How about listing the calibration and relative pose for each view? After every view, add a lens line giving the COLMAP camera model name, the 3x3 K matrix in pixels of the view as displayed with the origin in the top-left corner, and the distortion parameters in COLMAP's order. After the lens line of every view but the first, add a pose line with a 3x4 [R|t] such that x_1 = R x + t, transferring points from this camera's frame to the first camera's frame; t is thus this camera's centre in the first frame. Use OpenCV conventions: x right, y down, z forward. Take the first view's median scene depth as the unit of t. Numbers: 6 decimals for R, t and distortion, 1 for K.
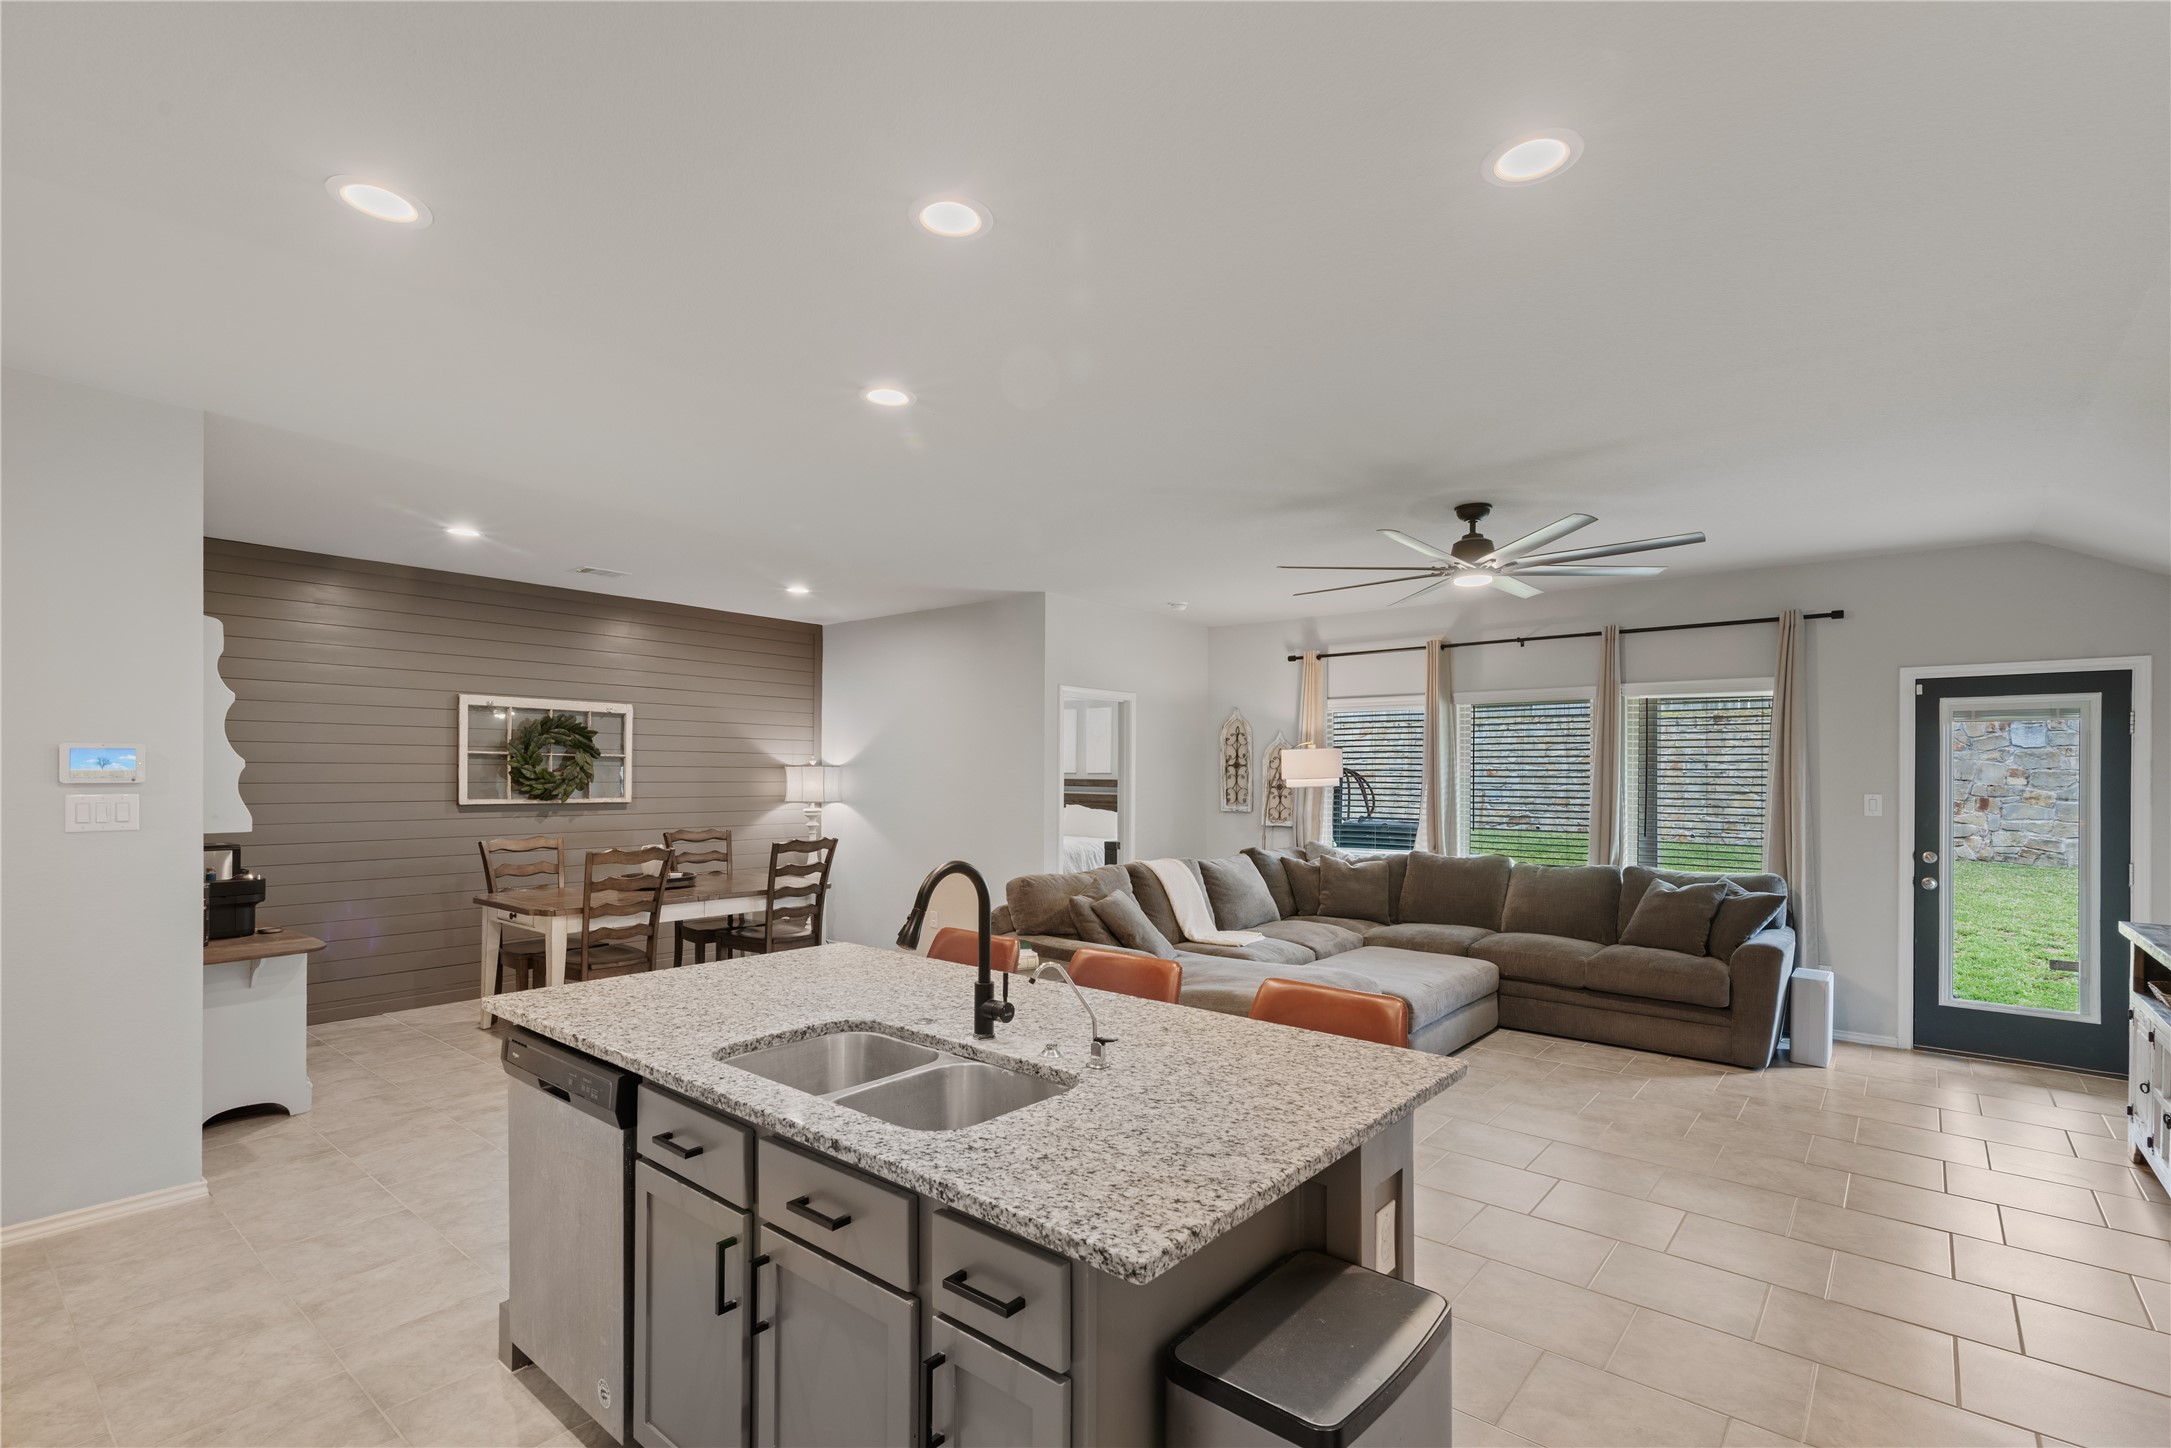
lens RADIAL K [[993.7, 0, 1084.7], [0, 993.7, 780.4], [0, 0, 1]] dist [0.018959, -0.000533]
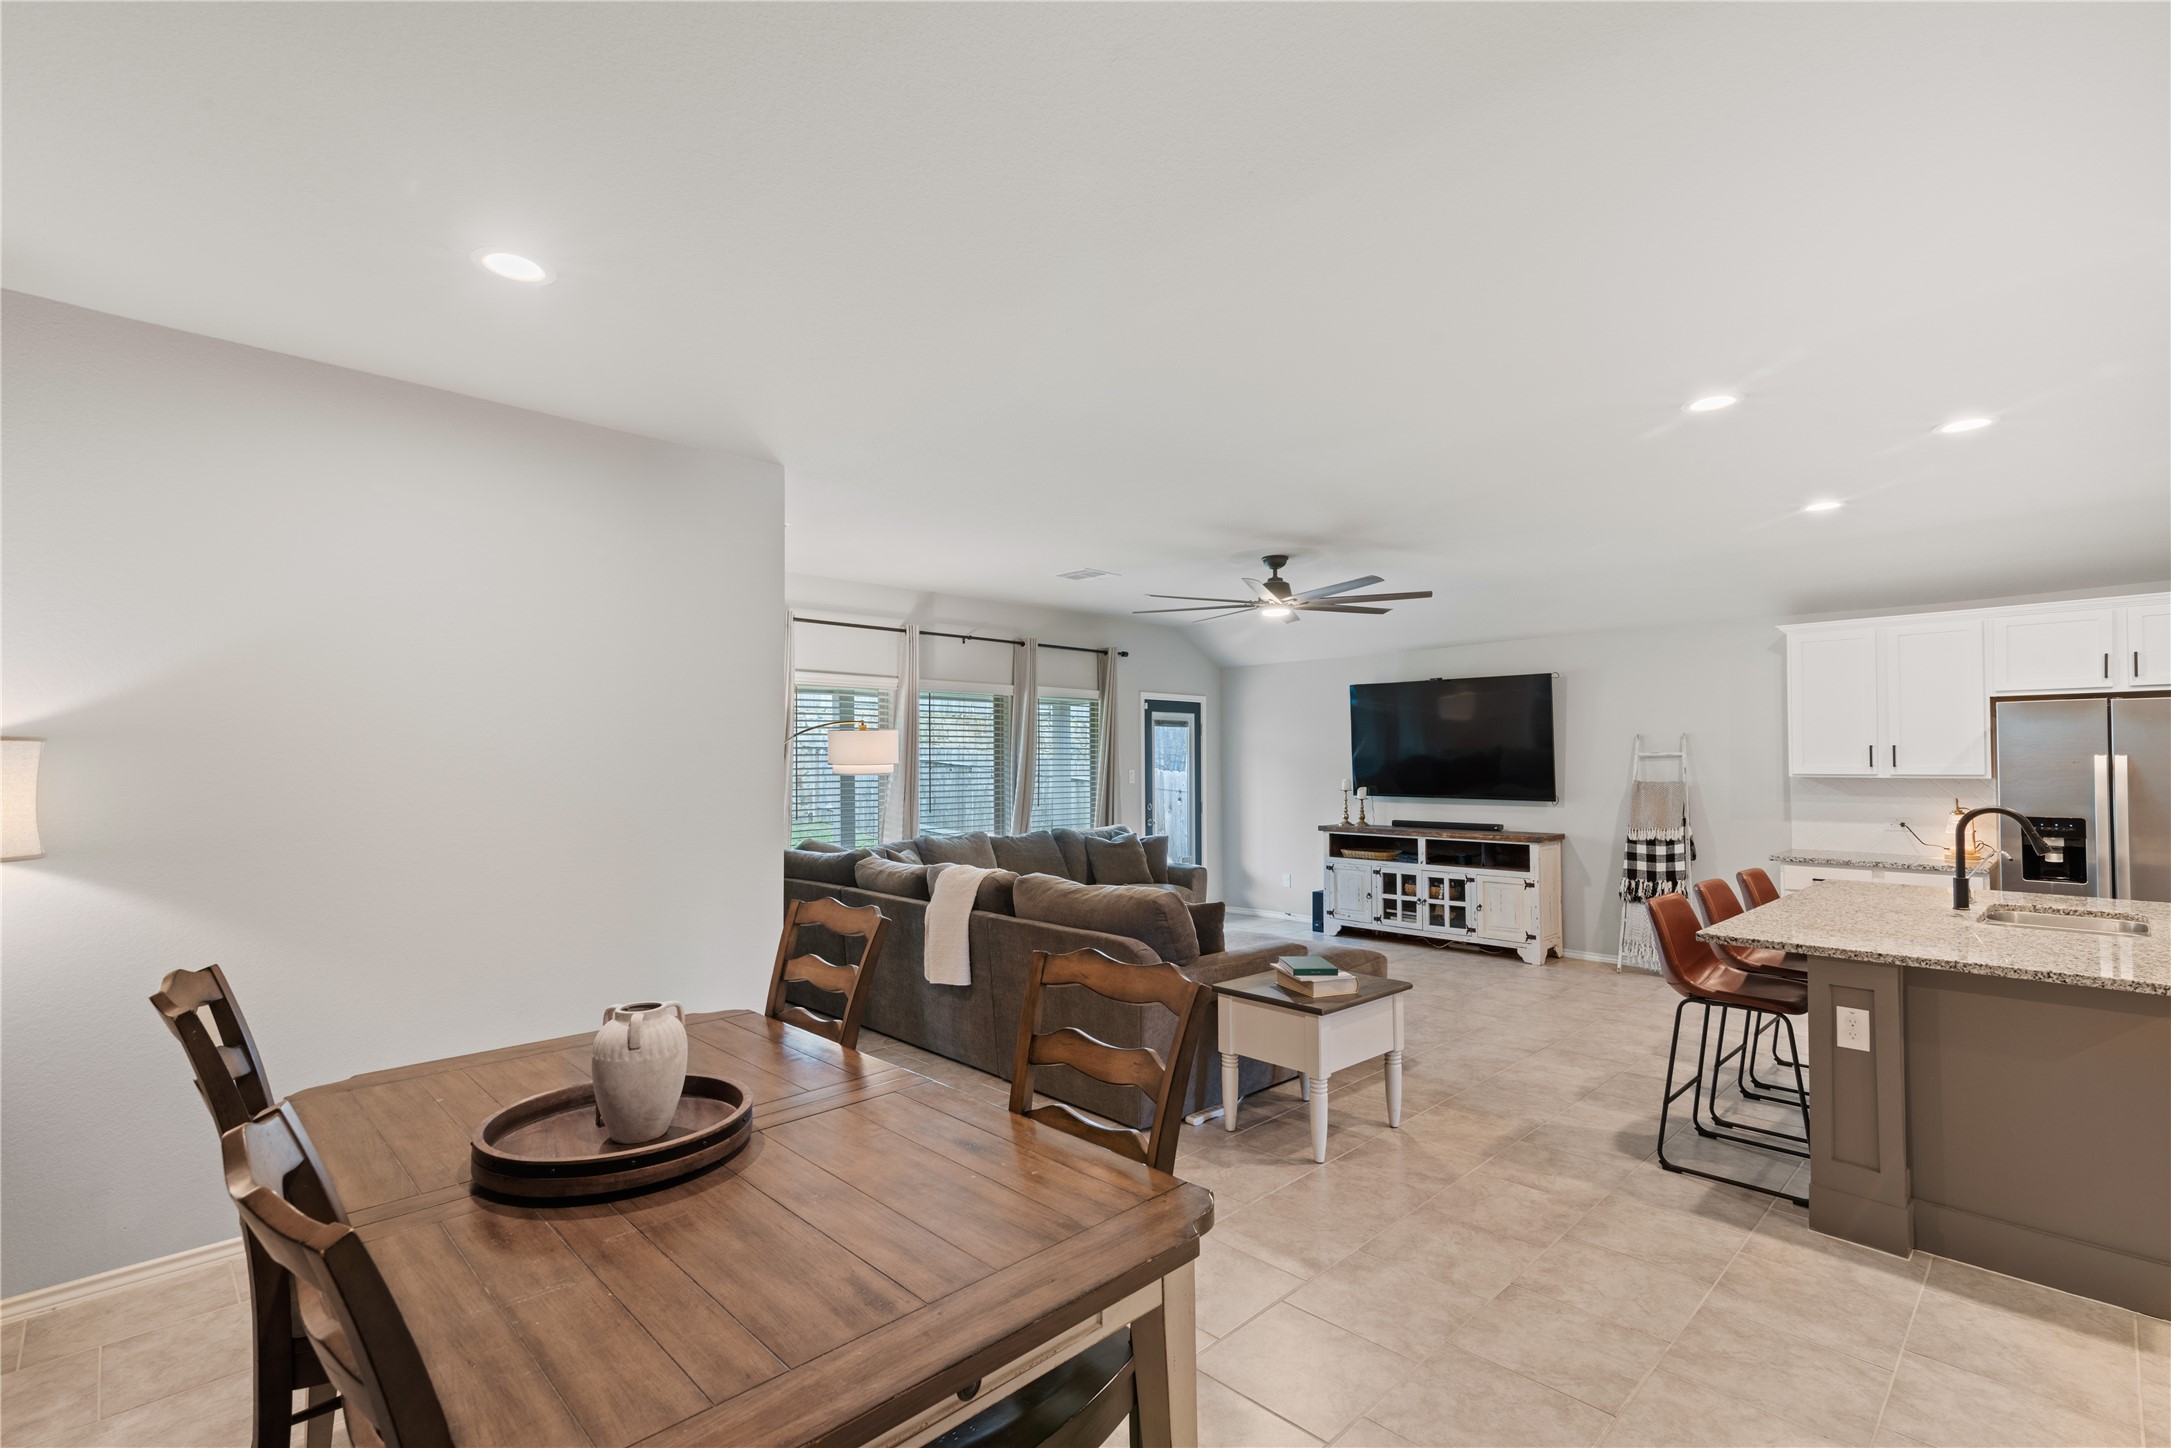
lens RADIAL K [[980.6, 0, 1091.1], [0, 980.6, 741.0], [0, 0, 1]] dist [0.017766, -0.001497]
pose [[0.101075, 0.014256, 0.994777, -0.676172], [0.011462, 0.999814, -0.015493, -0.007130], [-0.994813, 0.012969, 0.100893, 0.801969]]
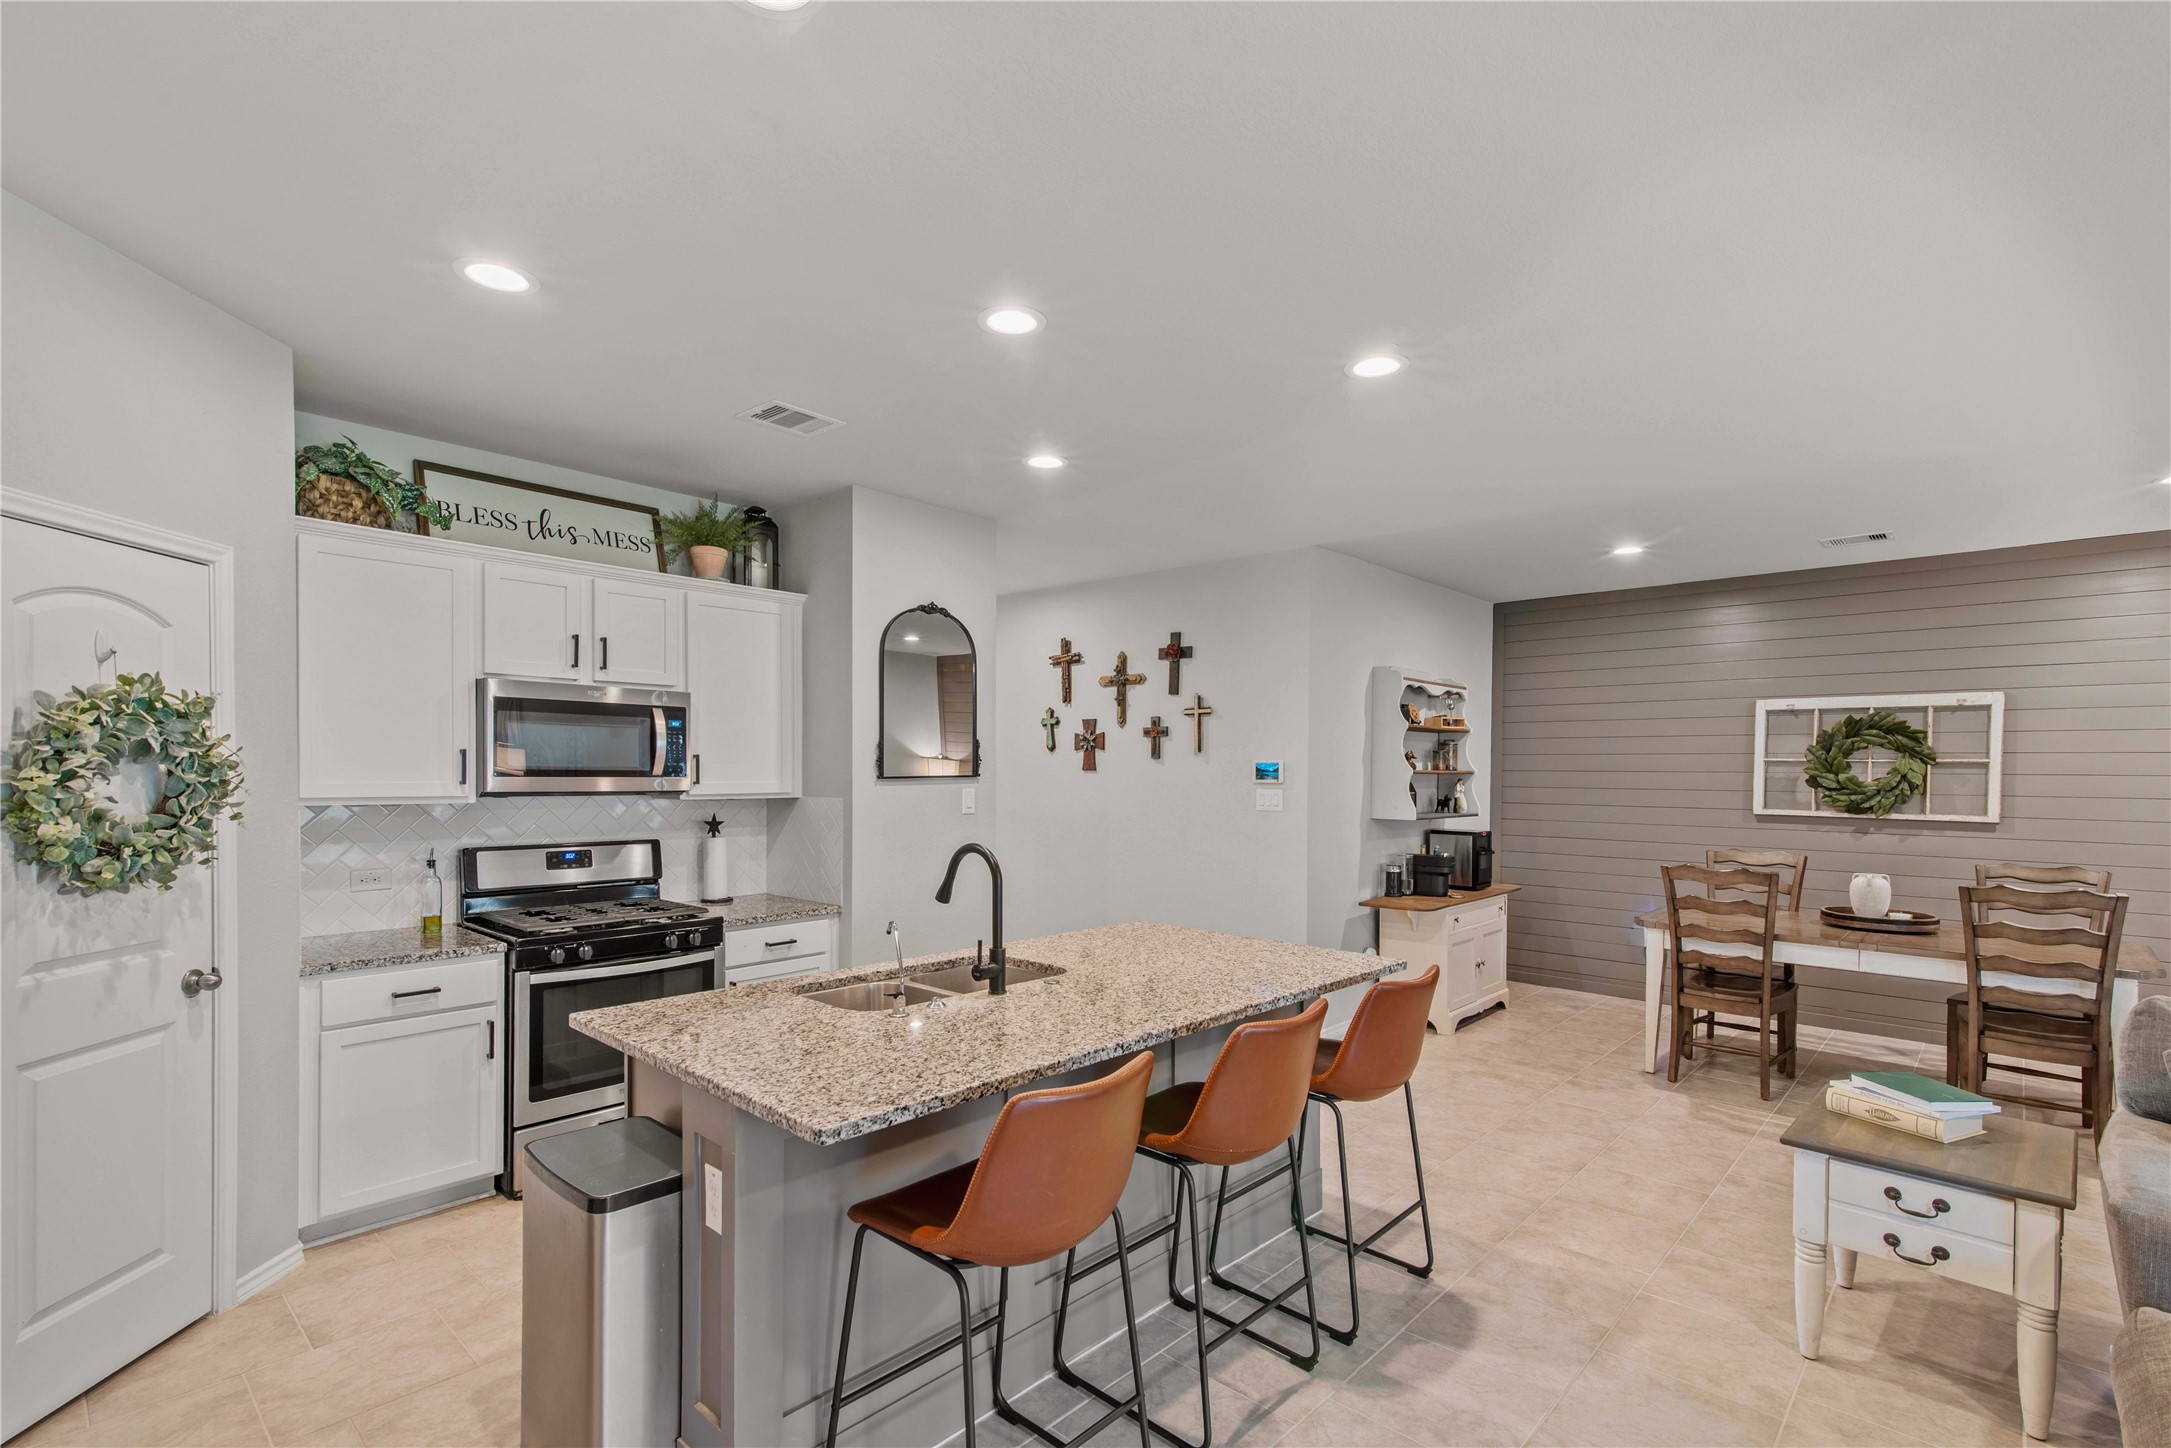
lens RADIAL K [[993.7, 0, 1084.7], [0, 993.7, 780.4], [0, 0, 1]] dist [0.018959, -0.000533]
pose [[-0.059361, 0.003274, -0.998231, 0.379478], [-0.016466, 0.999855, 0.004258, -0.001843], [0.998101, 0.016689, -0.059299, 0.408213]]
